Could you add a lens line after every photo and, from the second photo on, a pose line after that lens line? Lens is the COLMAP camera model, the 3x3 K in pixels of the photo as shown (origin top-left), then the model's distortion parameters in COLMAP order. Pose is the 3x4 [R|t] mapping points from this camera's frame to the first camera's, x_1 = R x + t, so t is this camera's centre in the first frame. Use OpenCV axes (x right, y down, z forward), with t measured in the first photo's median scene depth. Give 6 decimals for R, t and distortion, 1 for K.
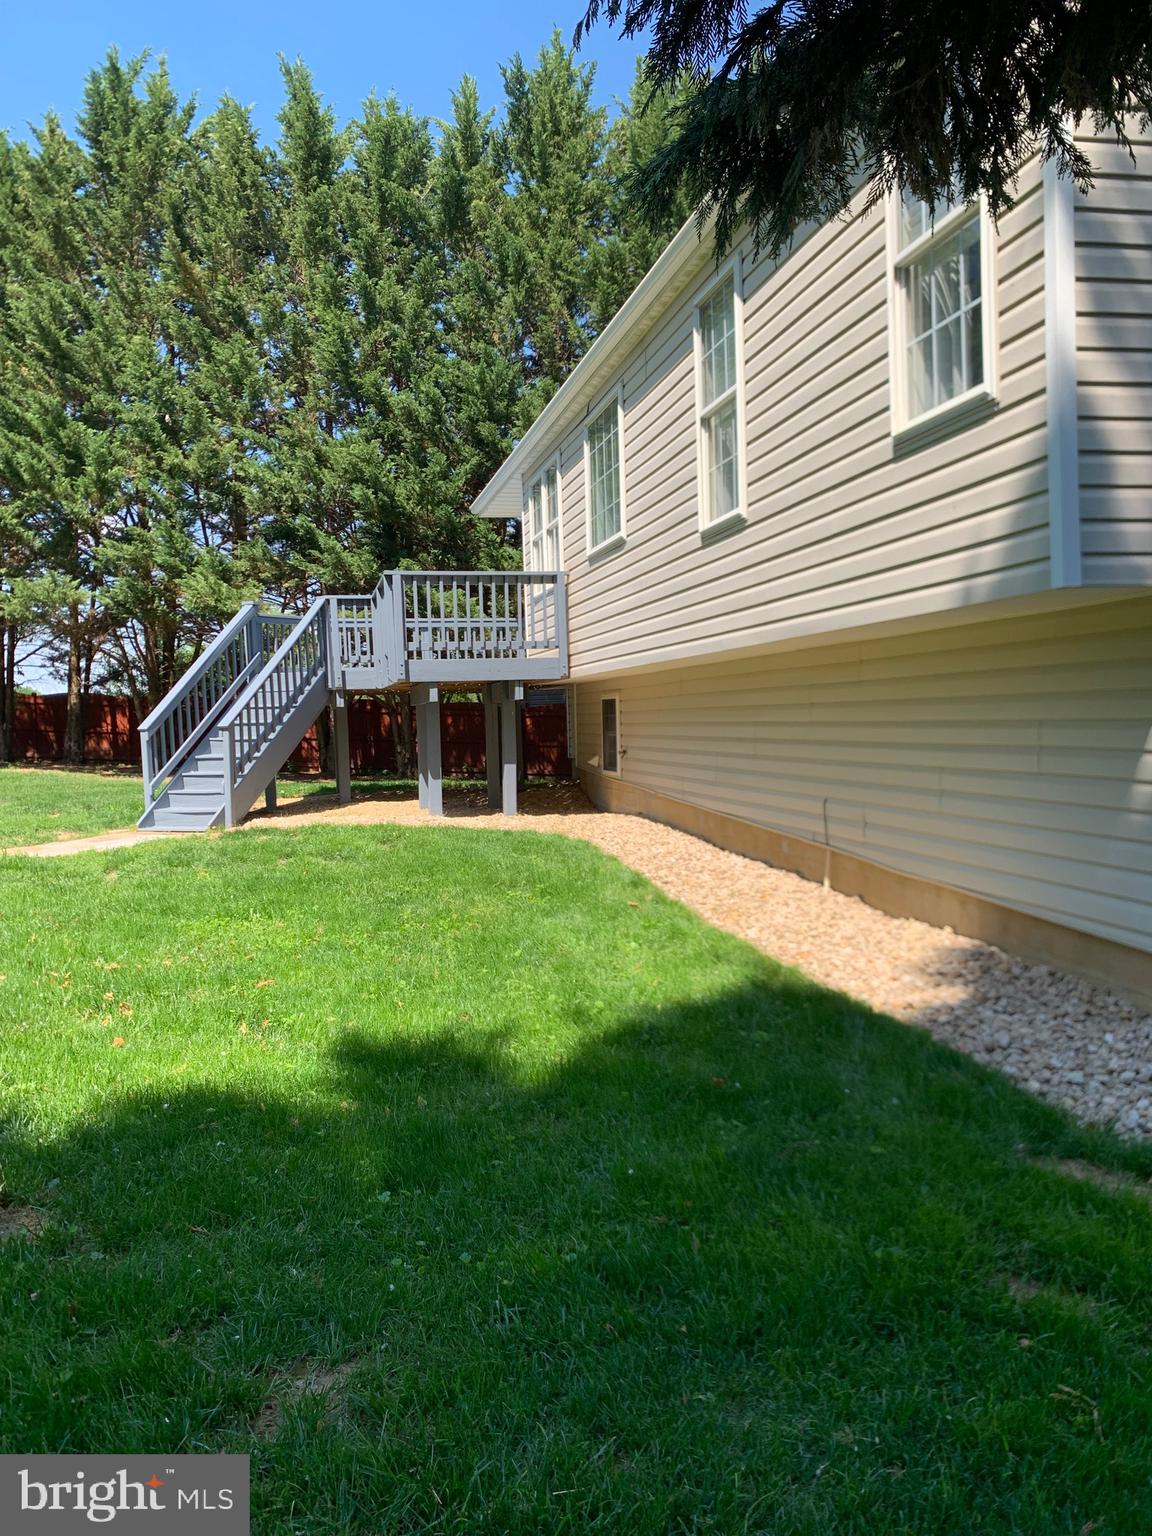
lens RADIAL K [[1226.9, 0, 576.0], [0, 1226.9, 768.0], [0, 0, 1]] dist [0.169303, -0.286932]
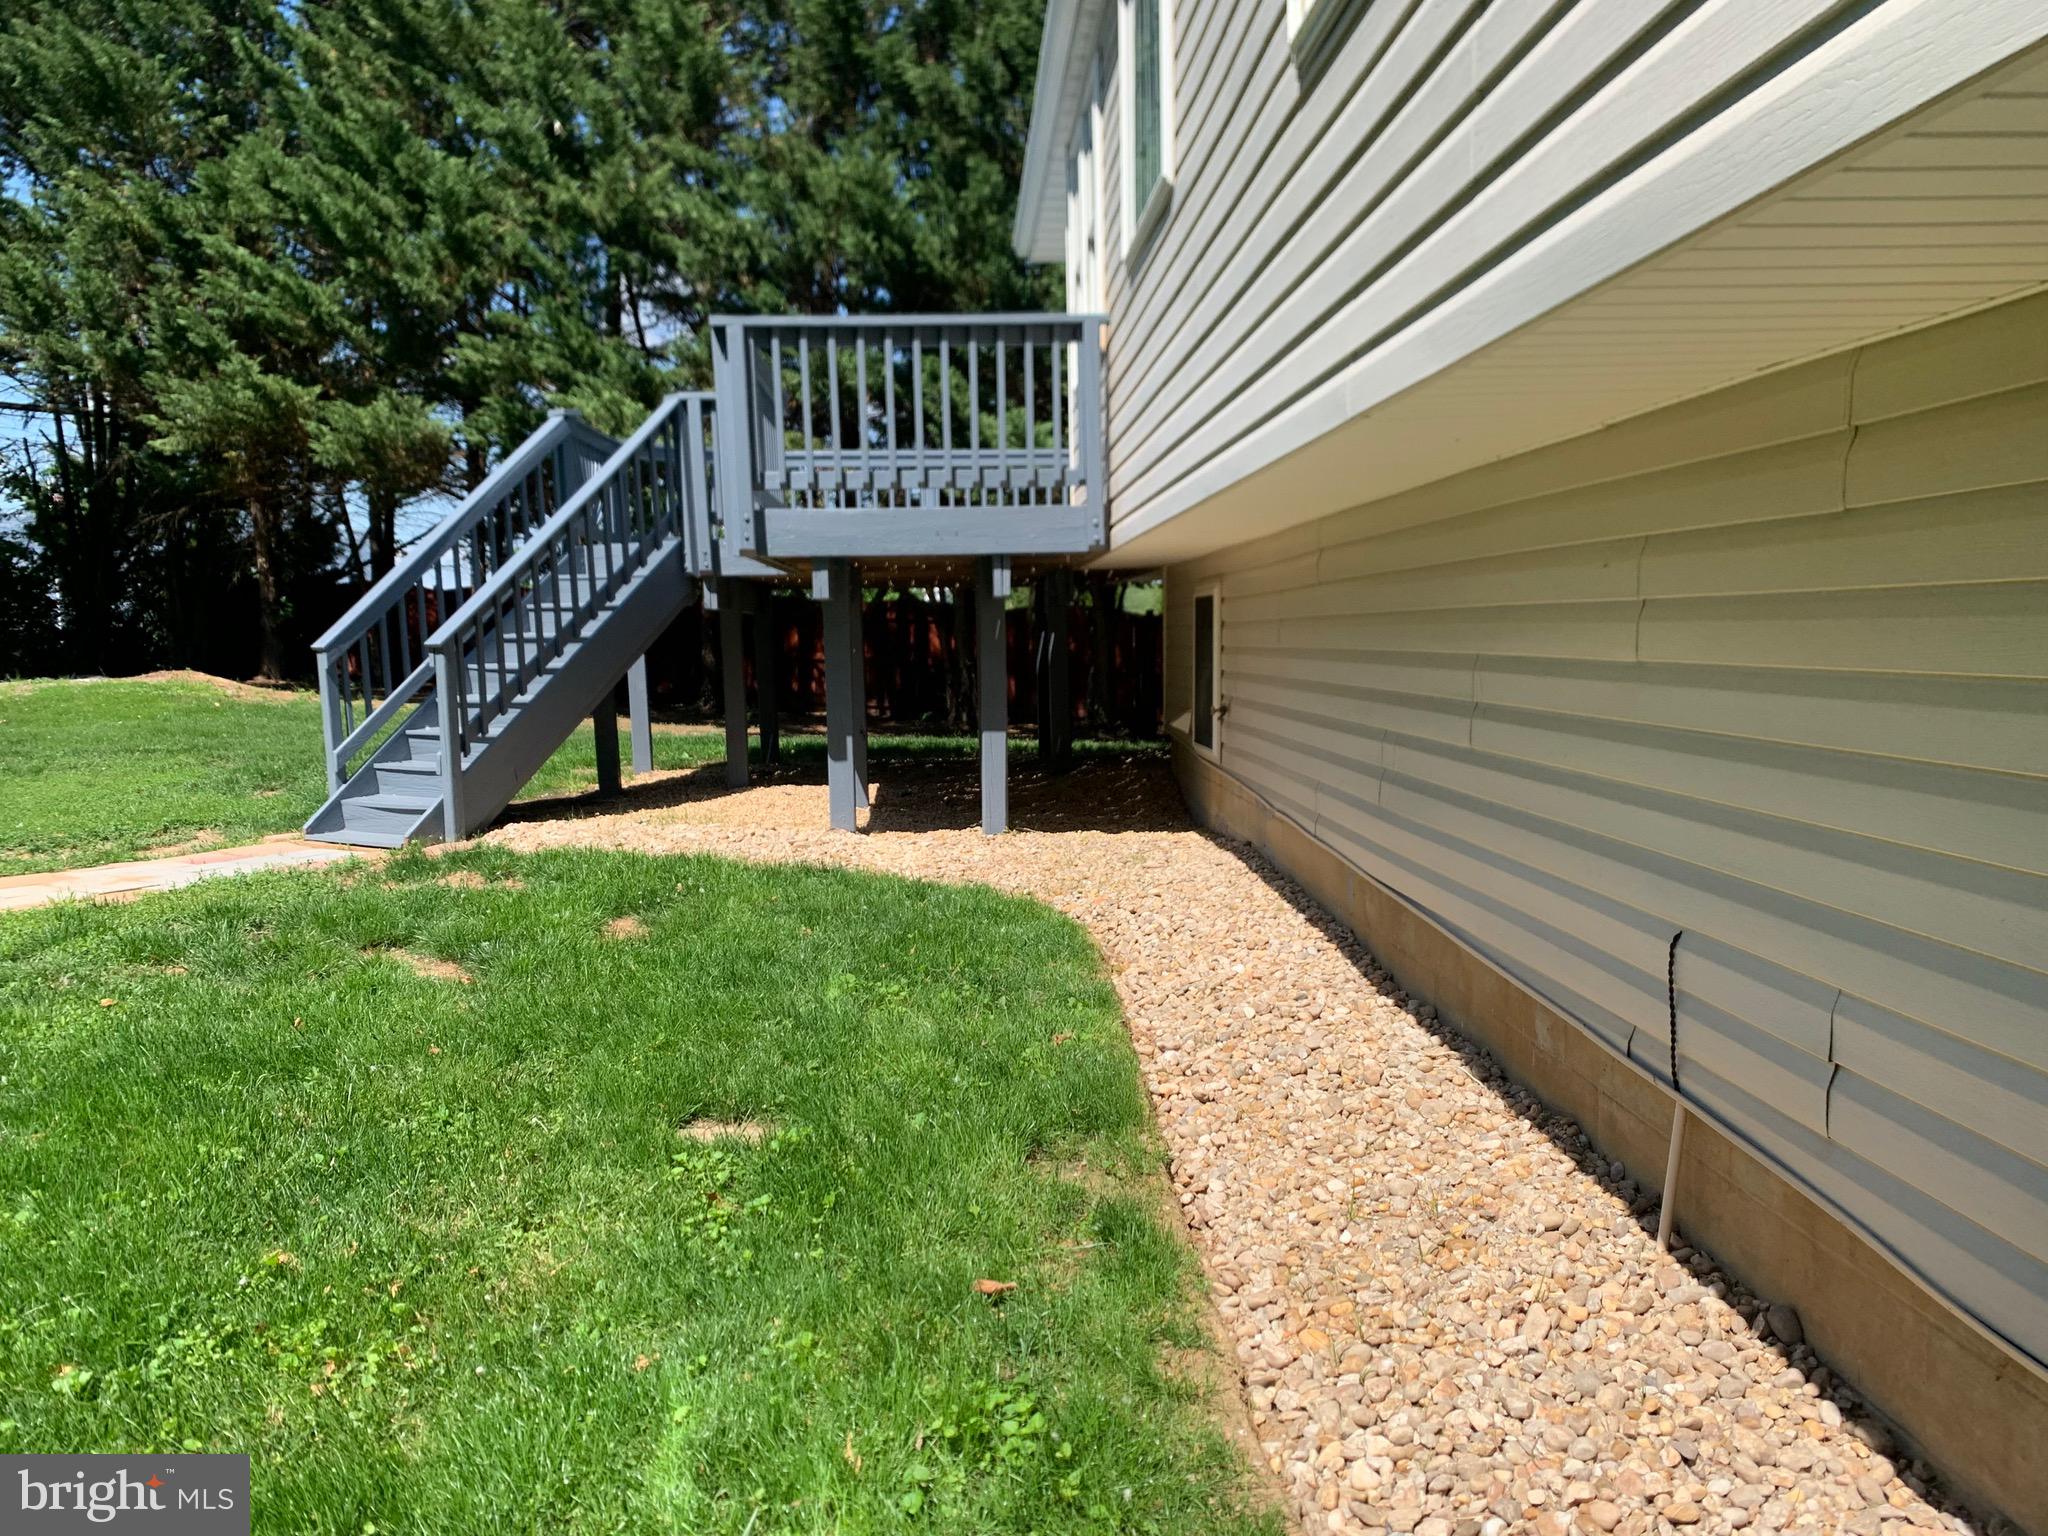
lens RADIAL K [[1635.9, 0, 1018.3], [0, 1635.9, 806.5], [0, 0, 1]] dist [0.169303, -0.286932]
pose [[0.984386, 0.027627, -0.173841, 0.045061], [-0.015787, 0.997483, 0.069129, -0.011308], [0.175313, -0.065305, 0.982344, 0.227570]]
